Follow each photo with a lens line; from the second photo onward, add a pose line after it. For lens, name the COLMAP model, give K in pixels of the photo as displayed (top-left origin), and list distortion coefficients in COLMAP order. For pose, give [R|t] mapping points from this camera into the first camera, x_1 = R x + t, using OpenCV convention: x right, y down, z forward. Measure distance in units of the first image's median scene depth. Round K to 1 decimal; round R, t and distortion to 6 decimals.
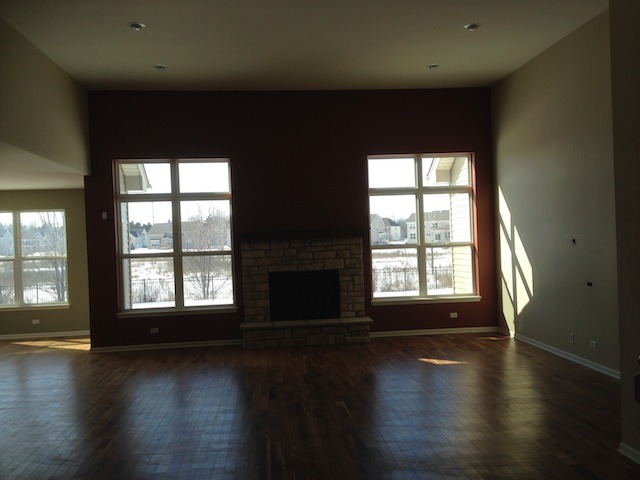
lens RADIAL K [[539.1, 0, 319.8], [0, 539.1, 240.0], [0, 0, 1]] dist [0.080539, 0.004357]
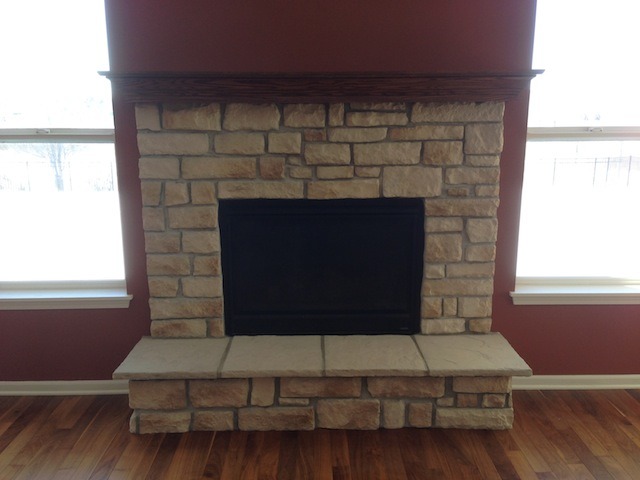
lens RADIAL K [[539.1, 0, 316.5], [0, 539.1, 243.6], [0, 0, 1]] dist [0.080539, 0.004357]
pose [[0.995722, 0.051582, -0.076663, -0.005750], [-0.032472, 0.972099, 0.232315, 0.005198], [0.086507, -0.228831, 0.969615, 0.661868]]
